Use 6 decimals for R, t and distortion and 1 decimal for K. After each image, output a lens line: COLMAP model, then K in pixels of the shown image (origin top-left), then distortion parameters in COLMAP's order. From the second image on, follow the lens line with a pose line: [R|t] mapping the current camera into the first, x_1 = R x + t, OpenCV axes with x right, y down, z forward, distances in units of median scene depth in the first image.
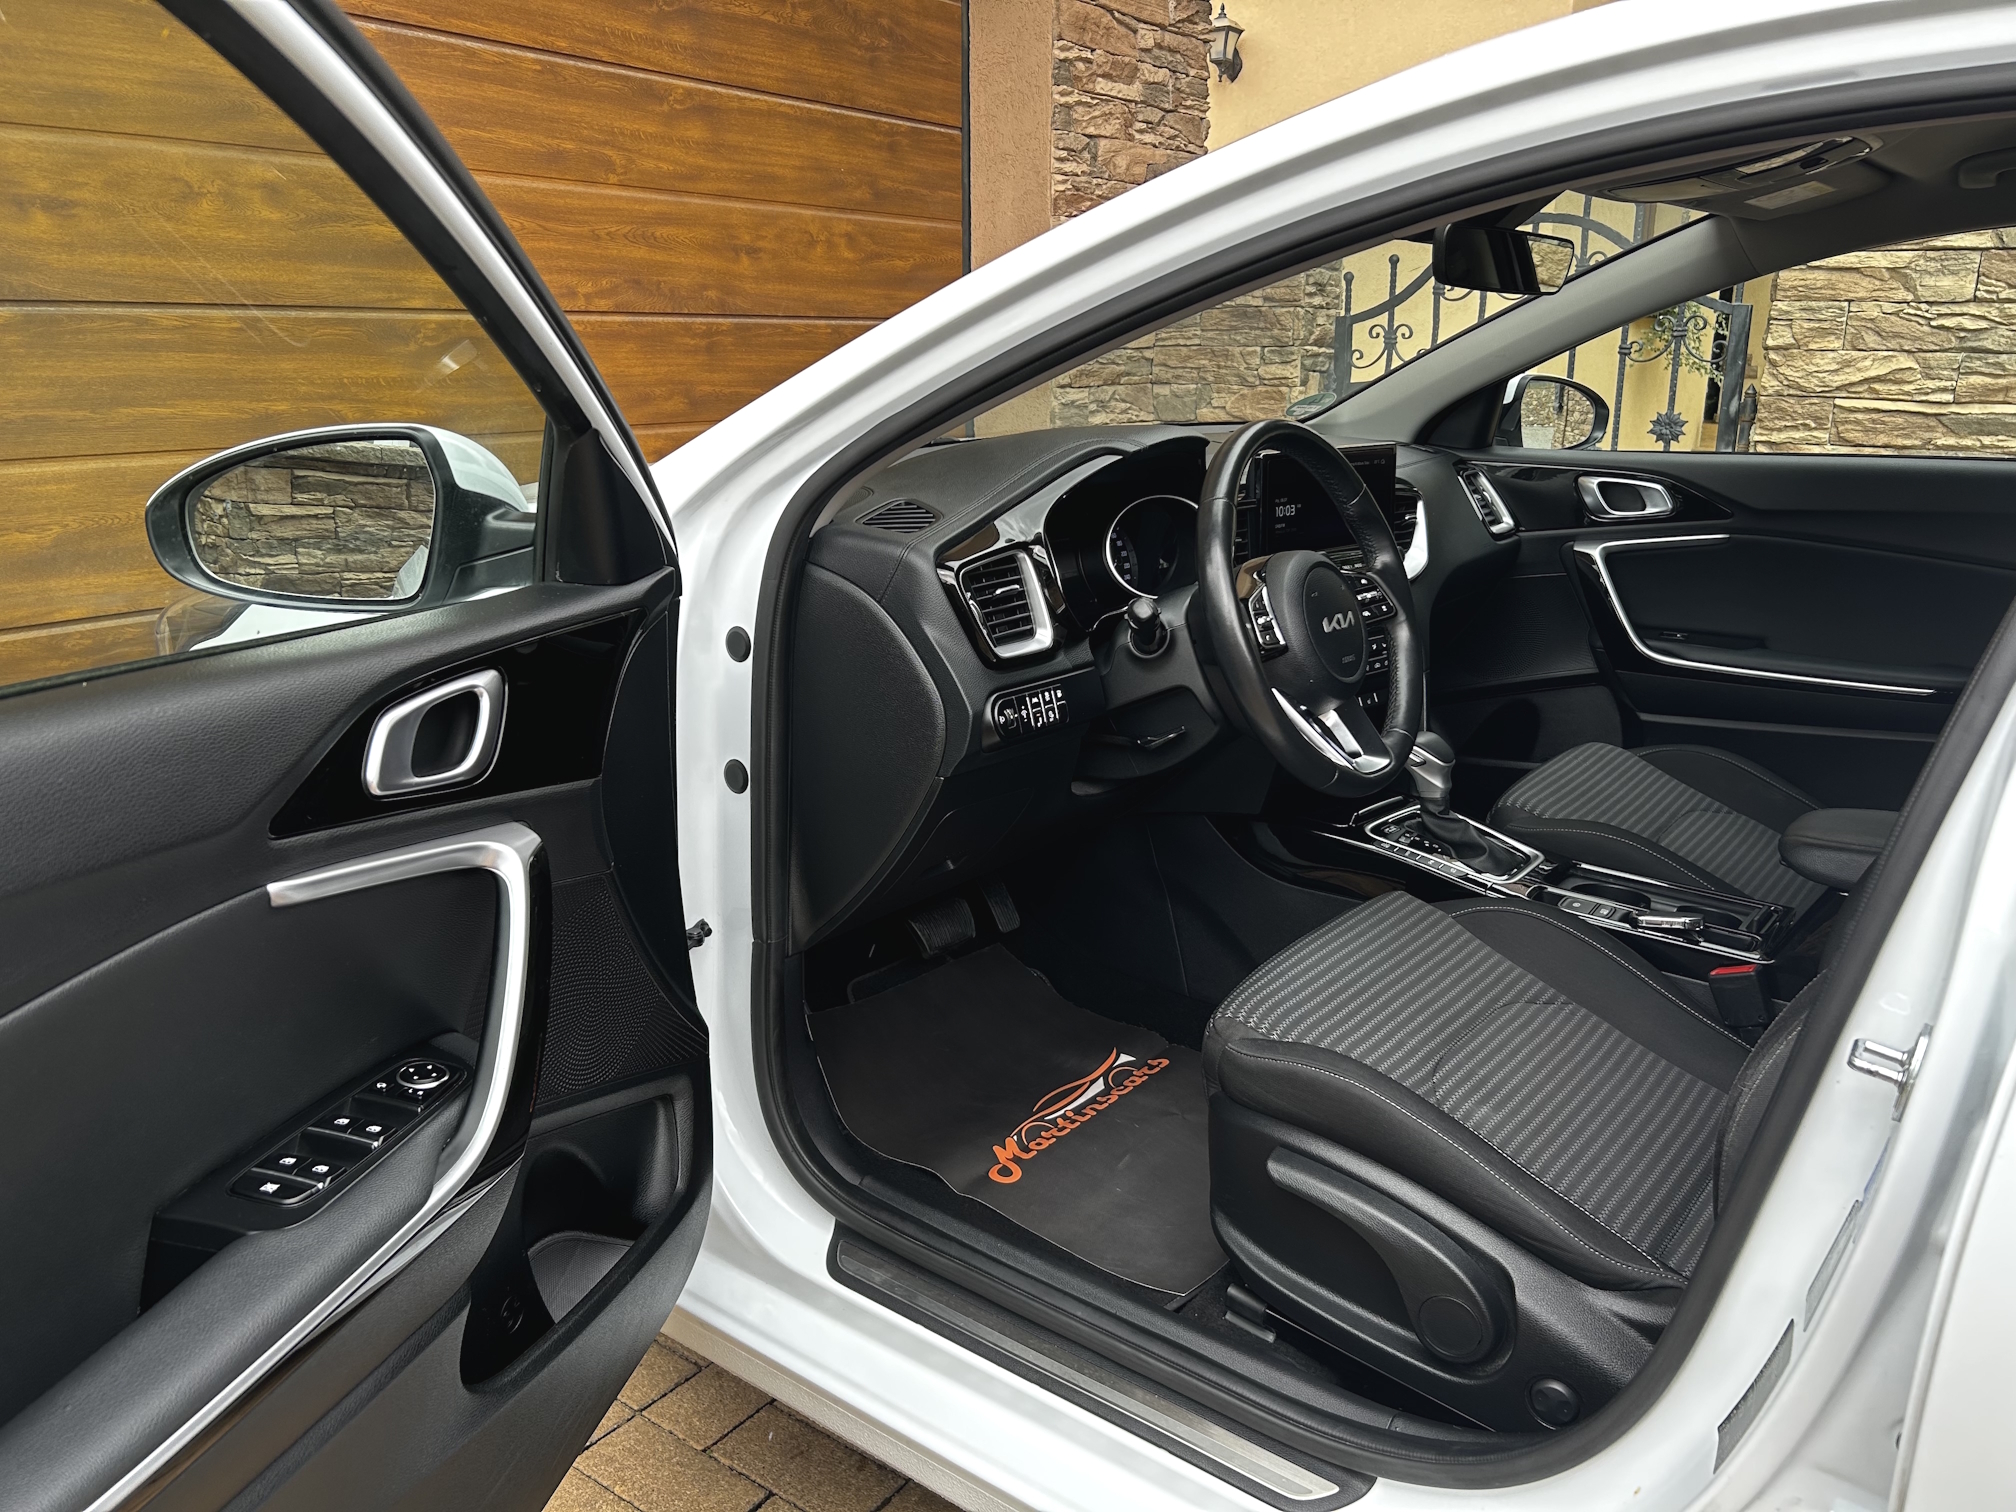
lens RADIAL K [[1547.5, 0, 1004.8], [0, 1547.5, 748.3], [0, 0, 1]] dist [0.035818, -0.053326]
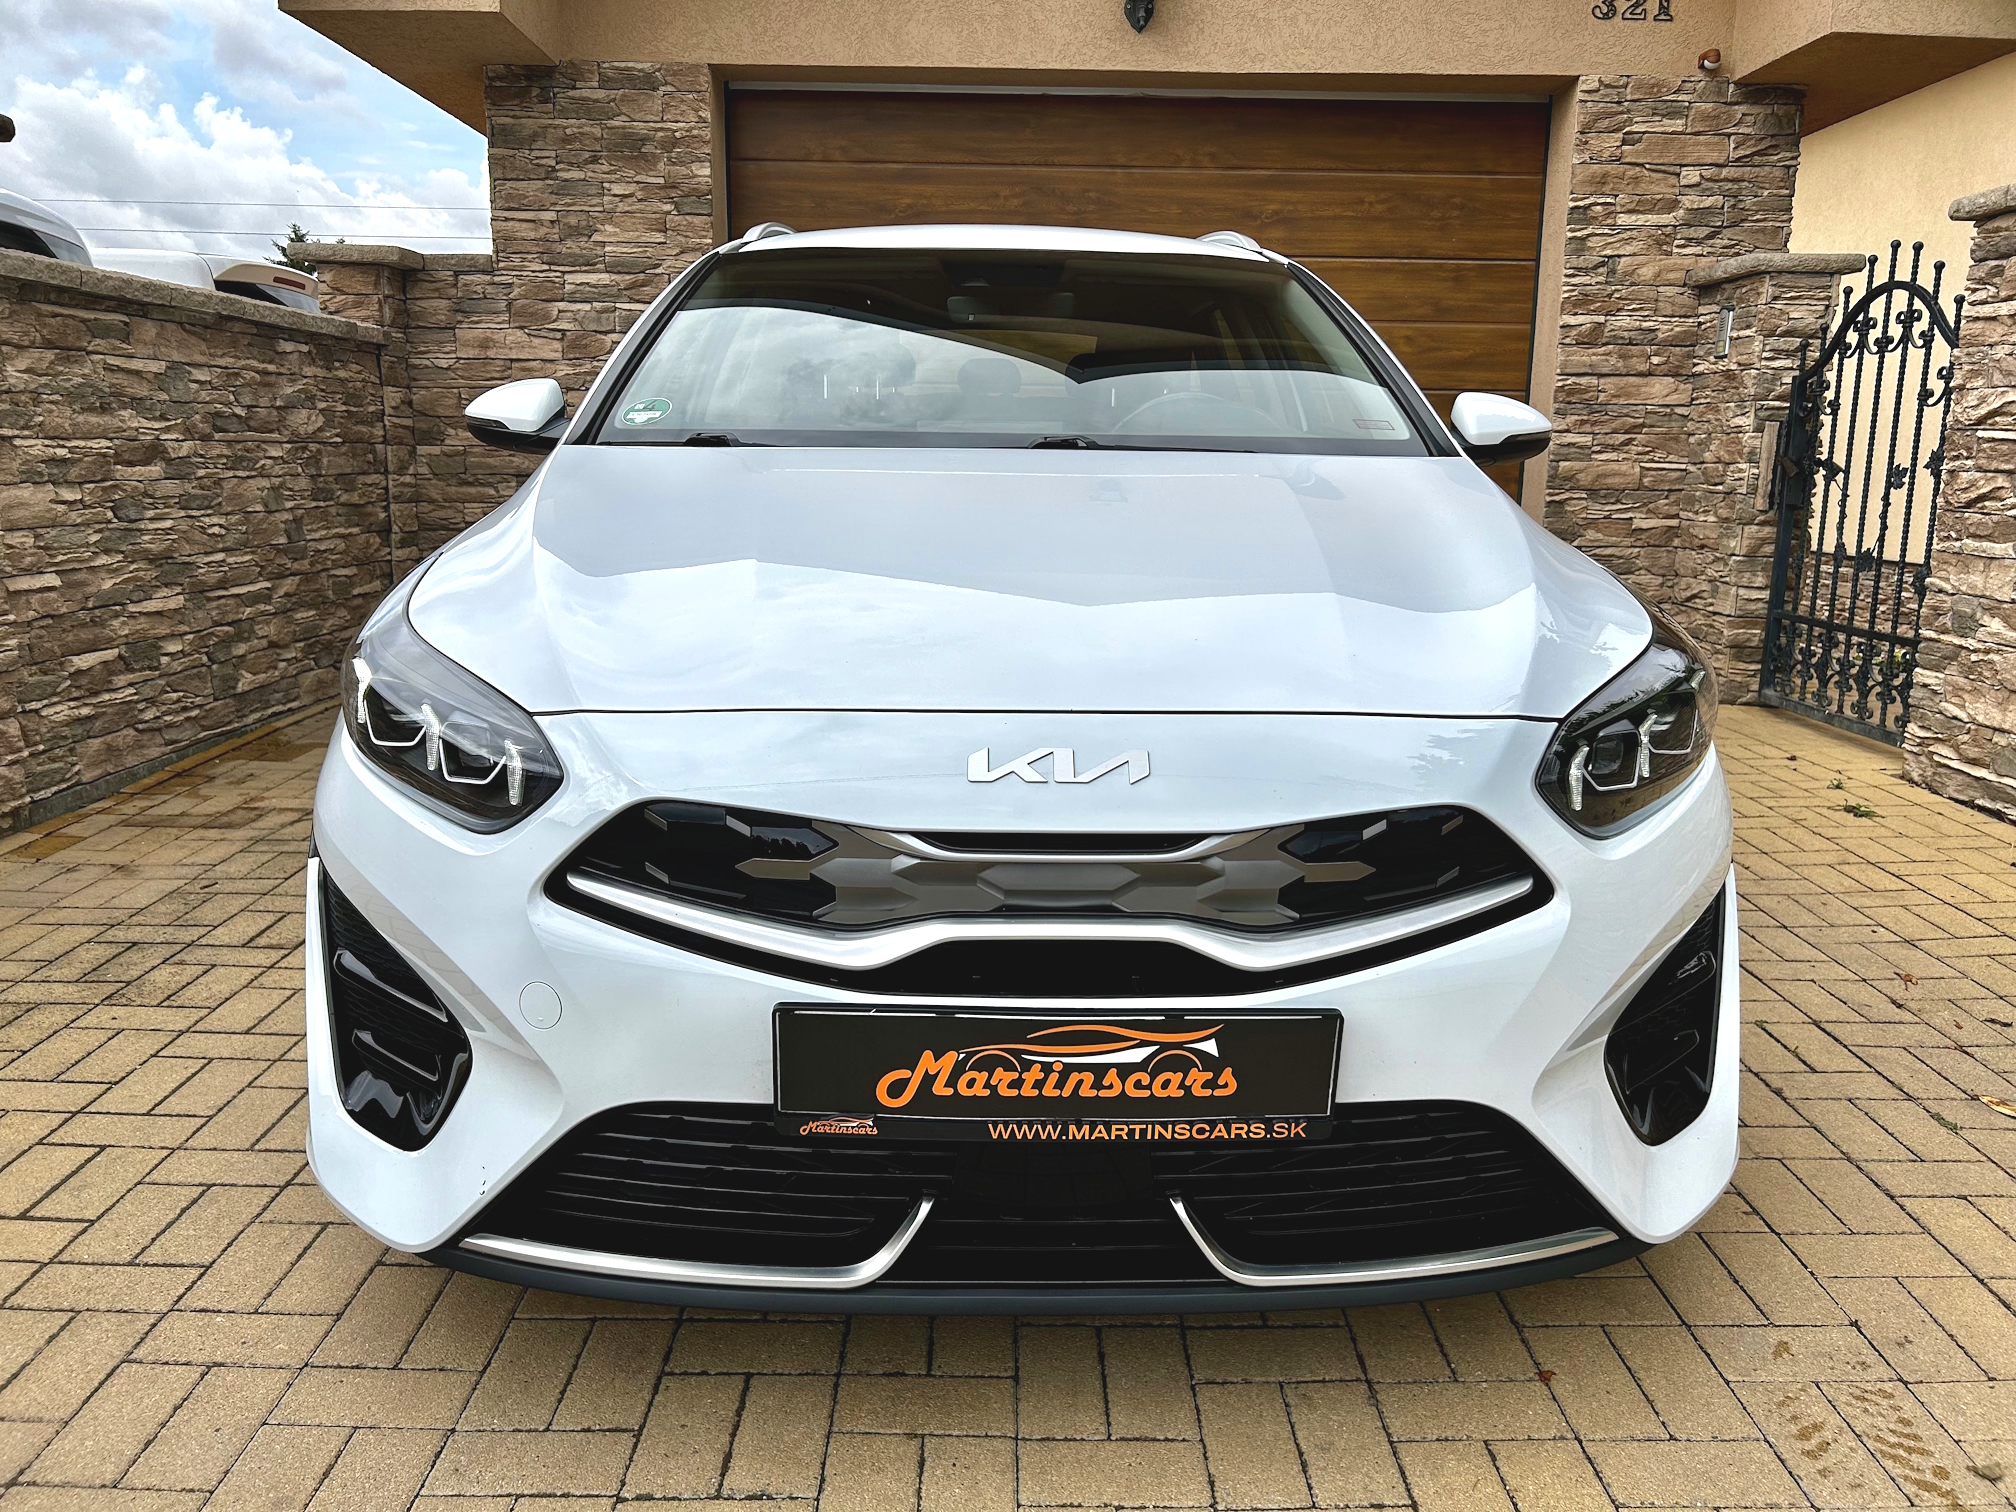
lens RADIAL K [[1547.5, 0, 1004.6], [0, 1547.5, 744.8], [0, 0, 1]] dist [0.035818, -0.053326]
pose [[0.602562, 0.139923, -0.785711, 1.056841], [-0.213746, 0.976838, 0.010037, 0.159376], [0.768916, 0.161895, 0.618513, -0.240181]]
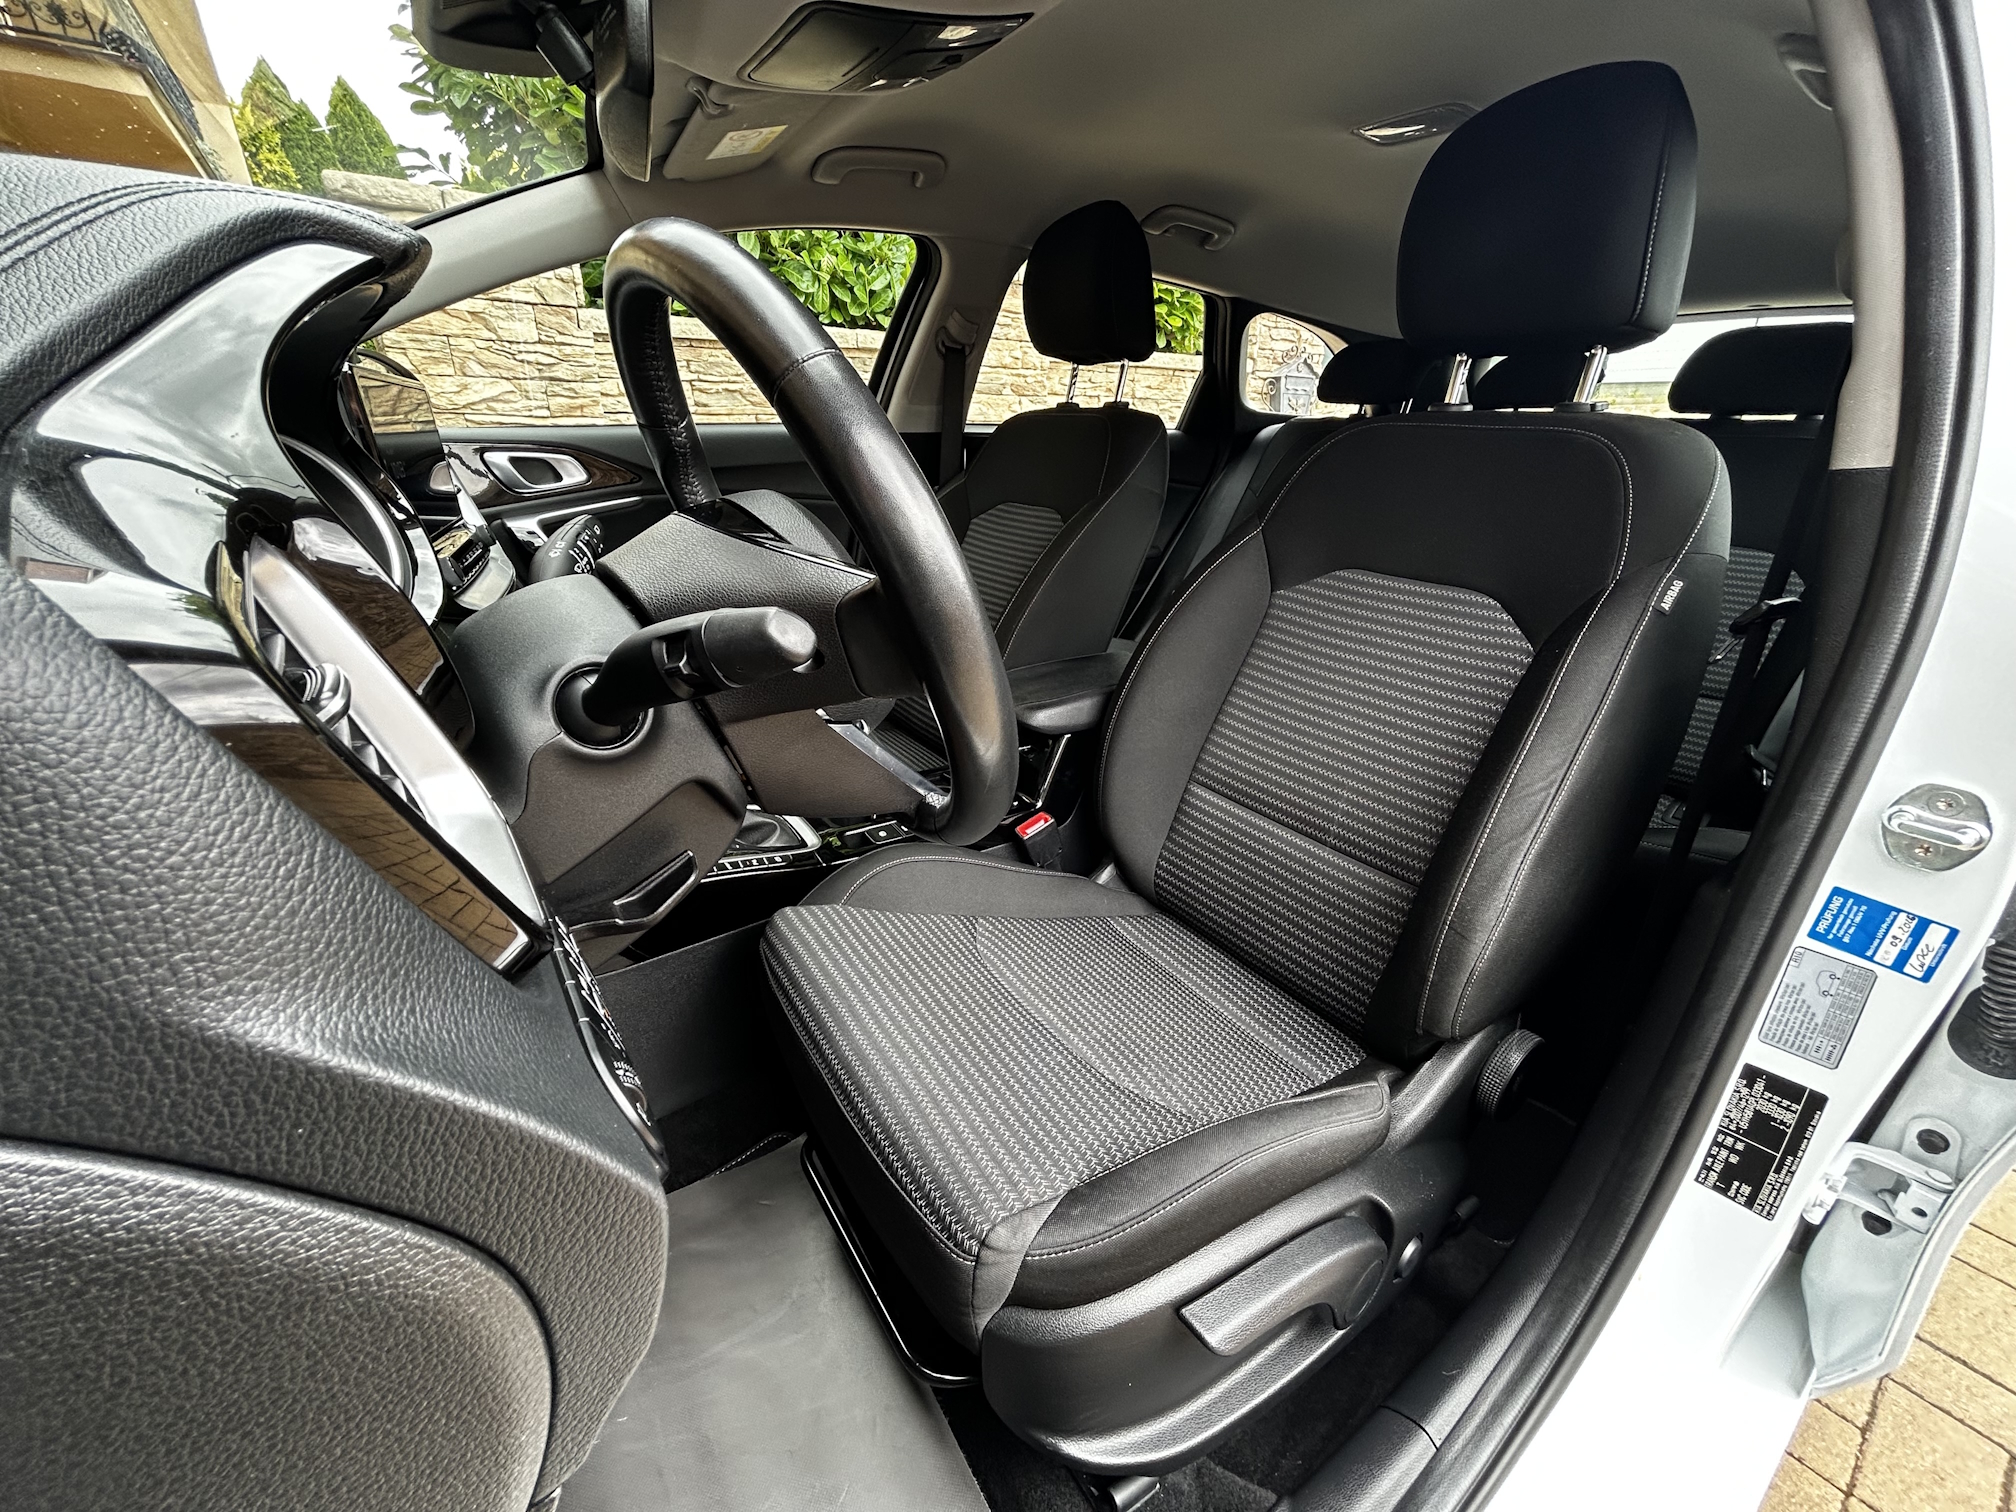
lens RADIAL K [[811.4, 0, 1017.2], [0, 811.4, 759.7], [0, 0, 1]] dist [-0.003207, 0.000318]
pose [[0.319498, -0.352790, 0.879466, -0.035235], [0.229004, 0.929347, 0.289606, -0.042808], [-0.919499, 0.108873, 0.377715, 0.345866]]
